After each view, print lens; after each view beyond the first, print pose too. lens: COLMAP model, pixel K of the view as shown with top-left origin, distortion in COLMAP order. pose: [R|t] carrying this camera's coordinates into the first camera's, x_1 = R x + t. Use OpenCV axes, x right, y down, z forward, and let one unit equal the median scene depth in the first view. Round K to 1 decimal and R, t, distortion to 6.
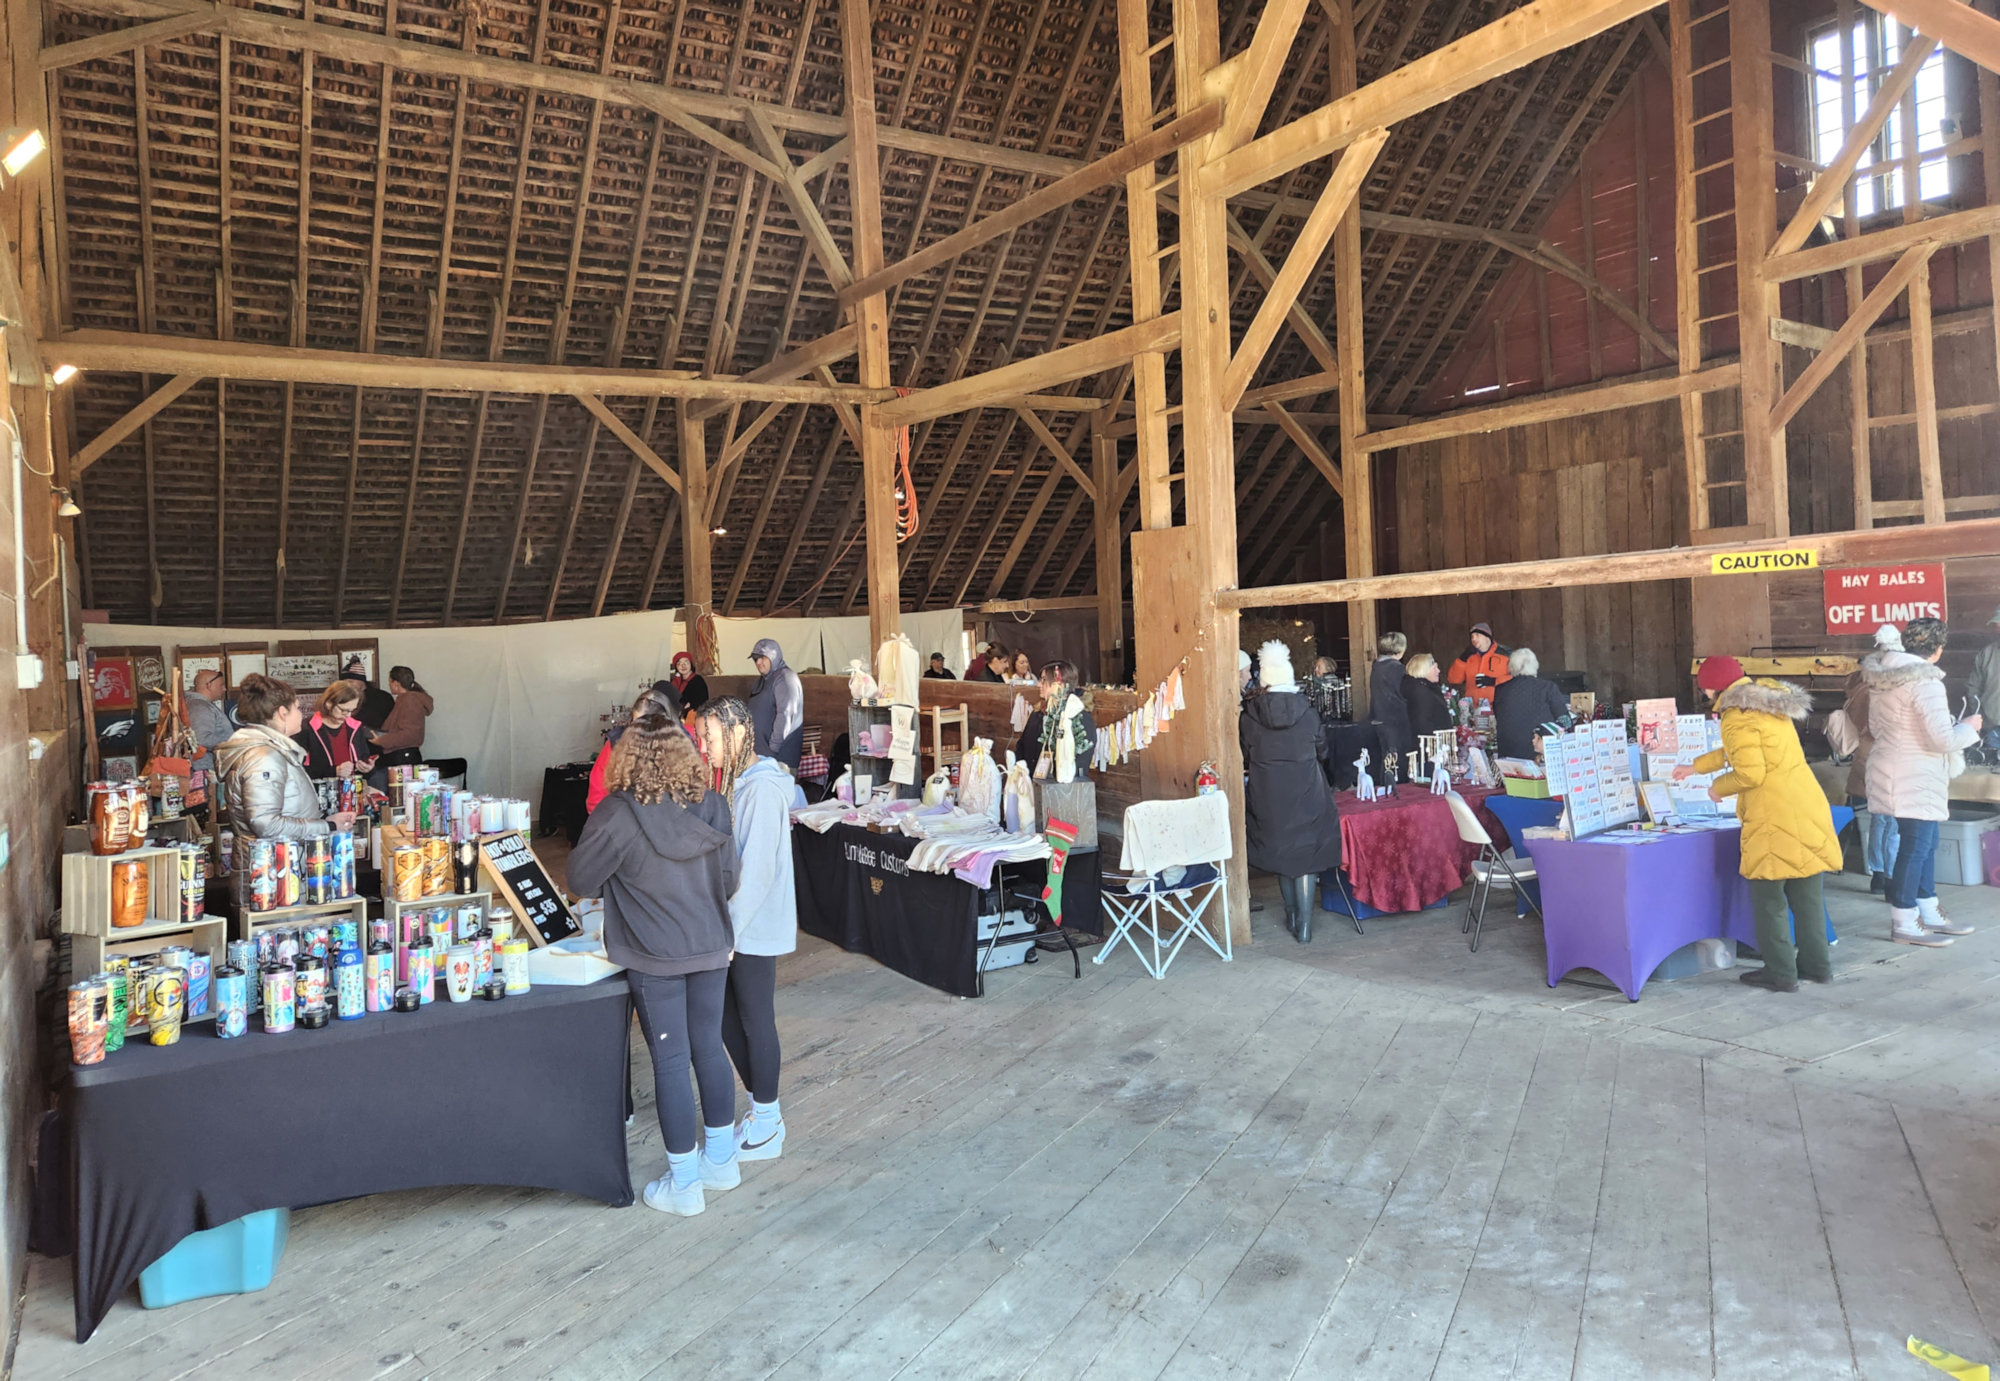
lens RADIAL K [[1396.4, 0, 1008.4], [0, 1396.4, 671.6], [0, 0, 1]] dist [0.038186, -0.023943]
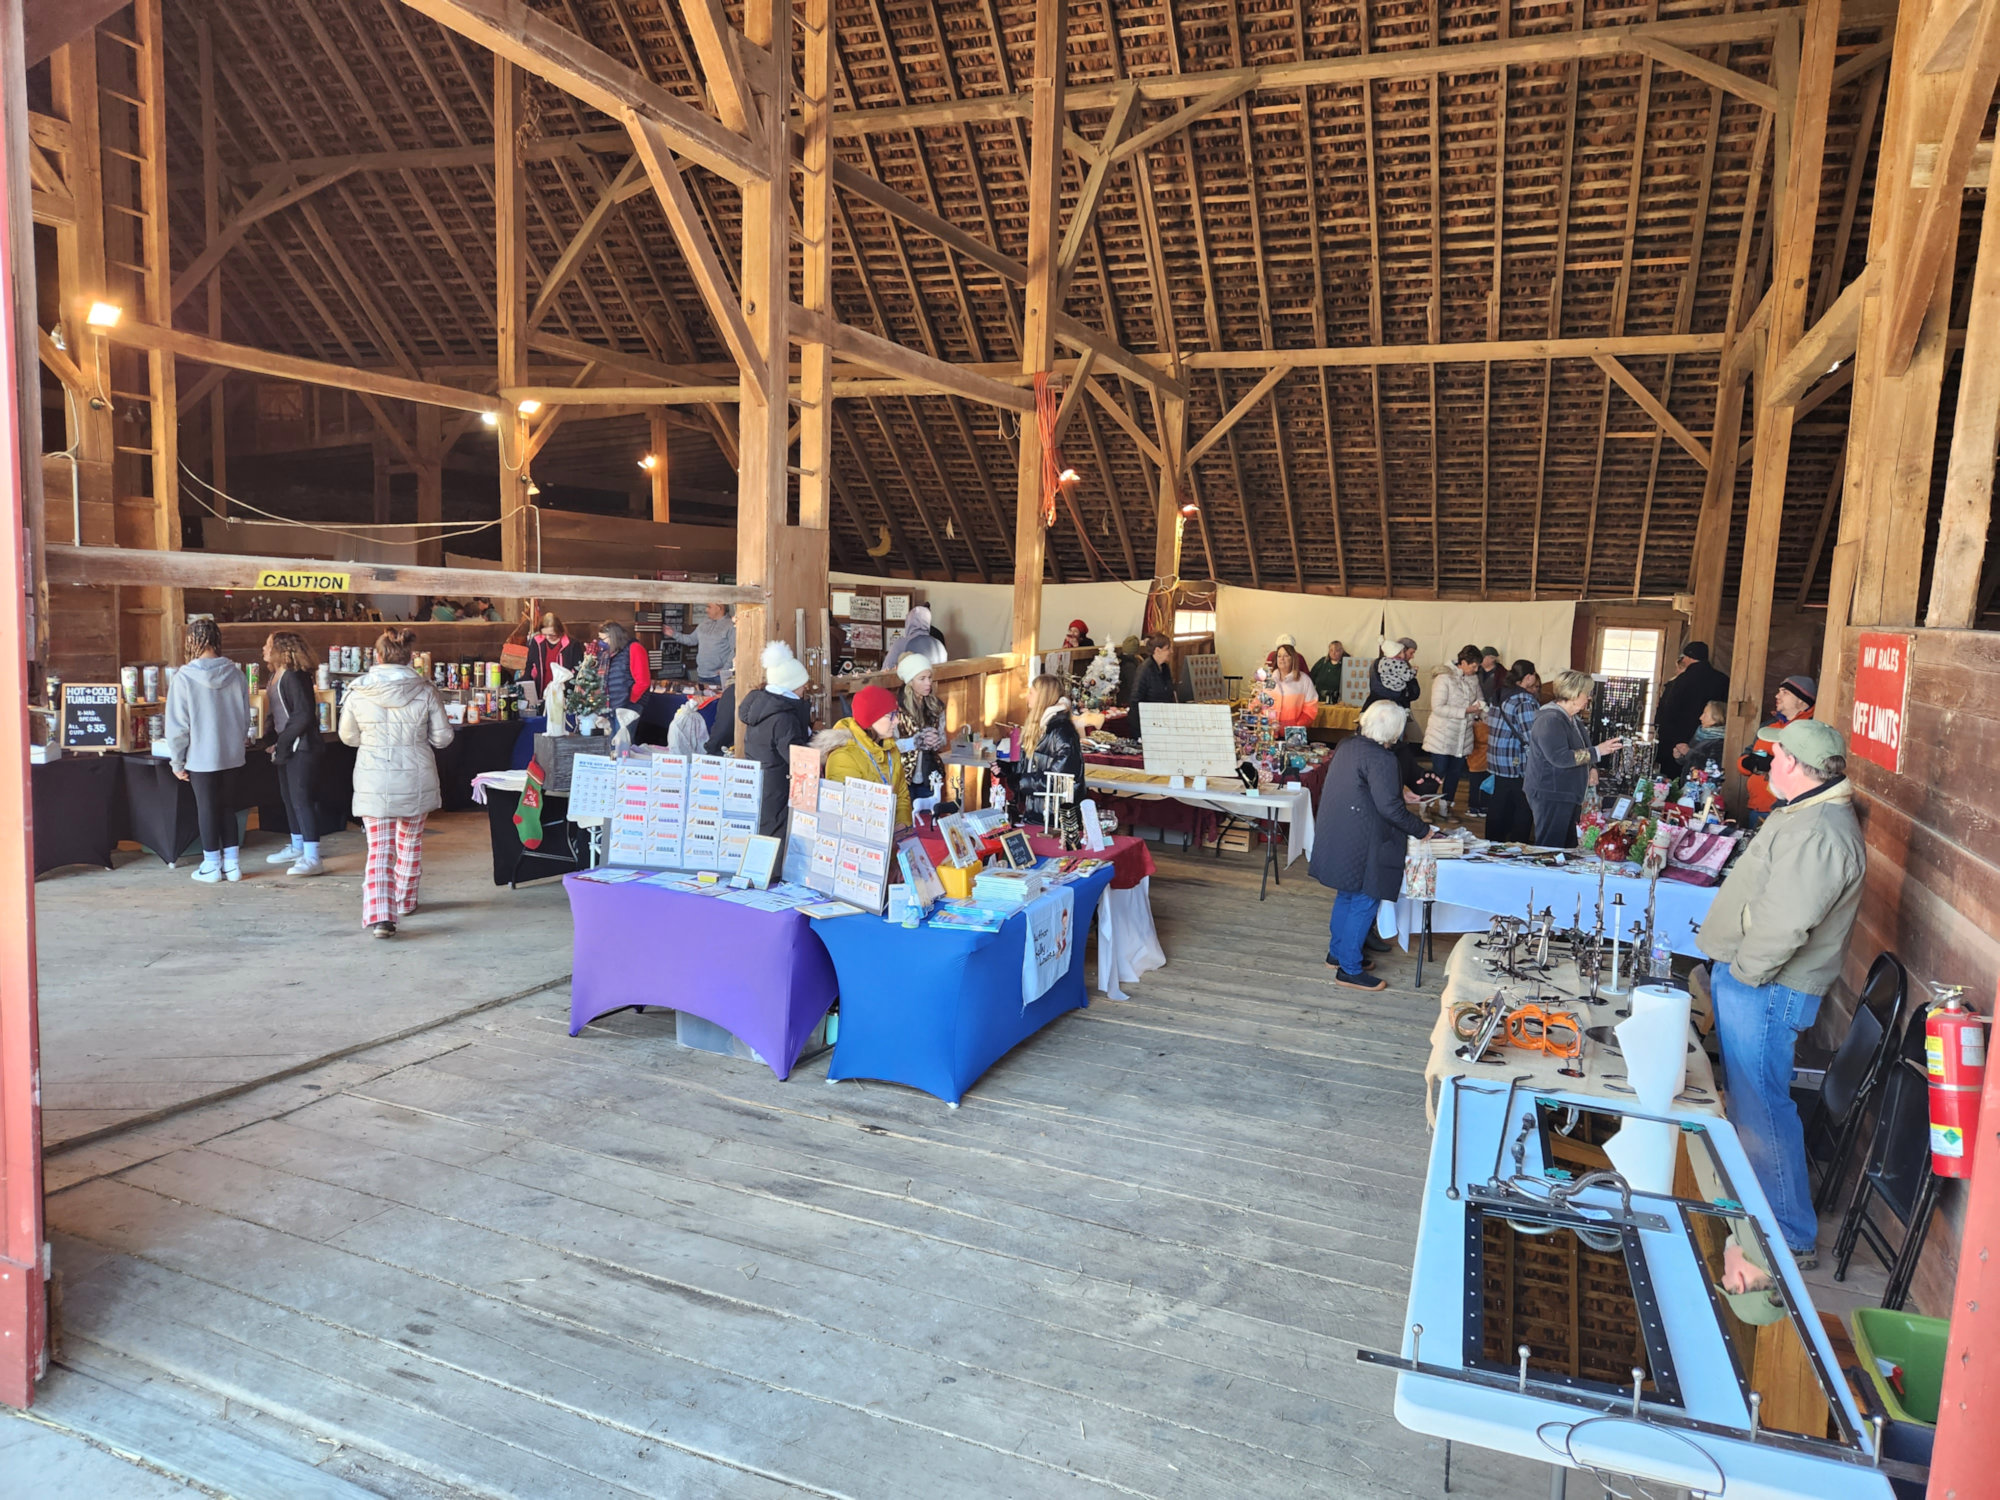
lens RADIAL K [[1345.3, 0, 999.1], [0, 1345.3, 771.3], [0, 0, 1]] dist [0.045292, -0.013531]
pose [[0.569827, 0.176419, -0.802604, 0.586292], [-0.089438, 0.984196, 0.152835, -0.050129], [0.816883, -0.015306, 0.576600, 0.314260]]
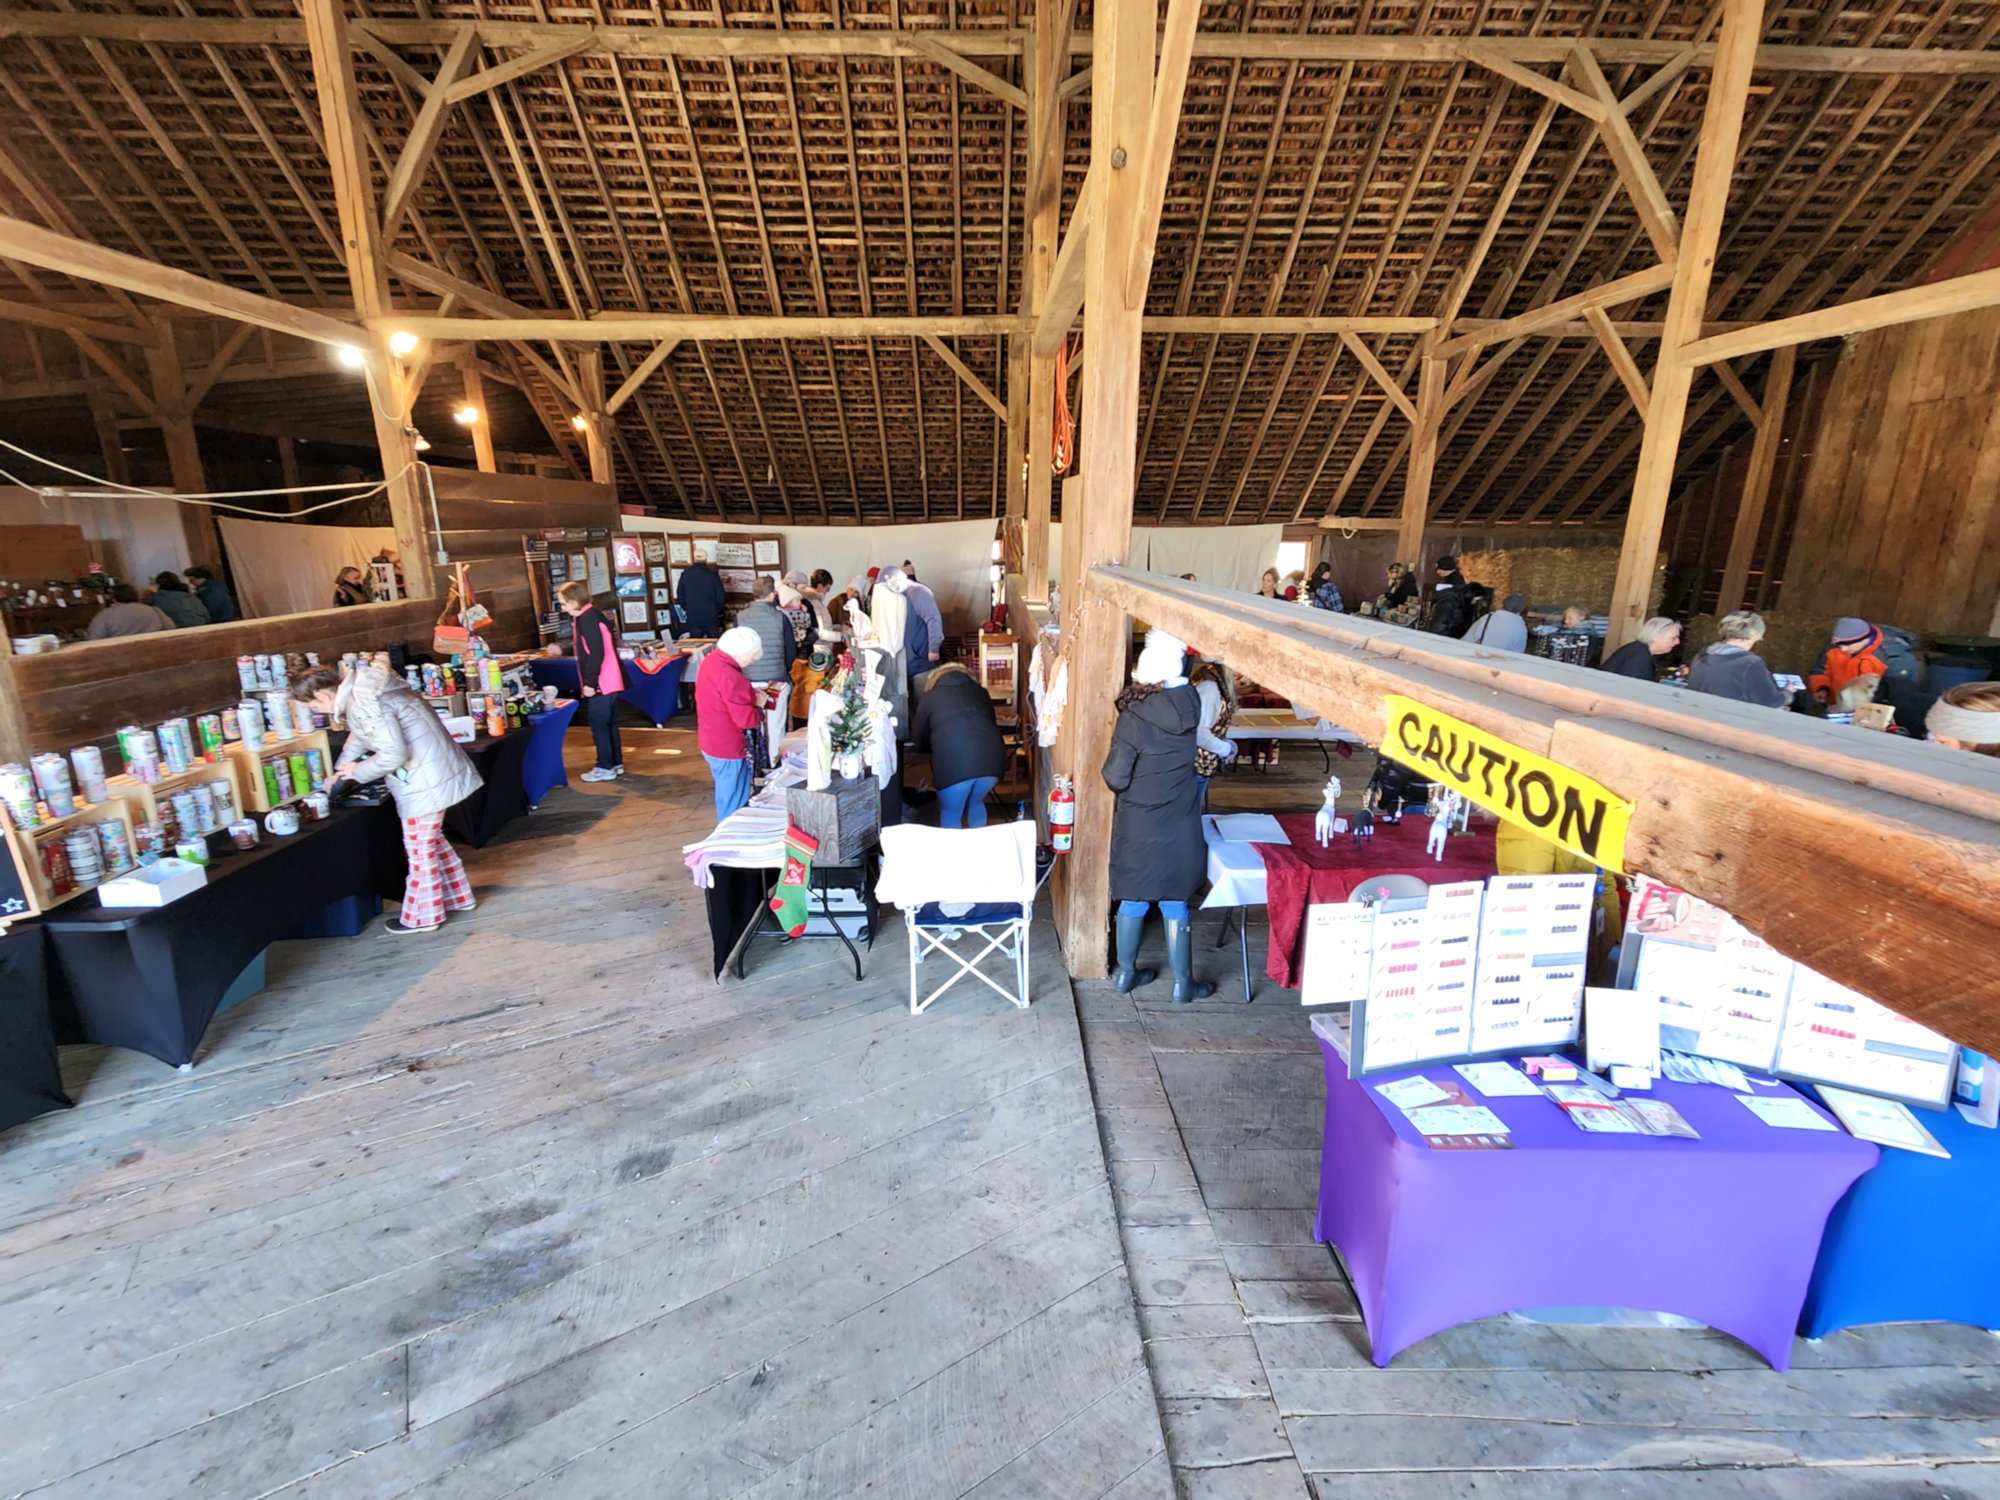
lens RADIAL K [[874.1, 0, 976.1], [0, 874.1, 765.7], [0, 0, 1]] dist [-0.000756, 0.001535]
pose [[0.849200, 0.186700, -0.493967, 0.193351], [-0.055692, 0.961863, 0.267803, -0.042416], [0.525127, -0.199909, 0.827211, 0.294027]]
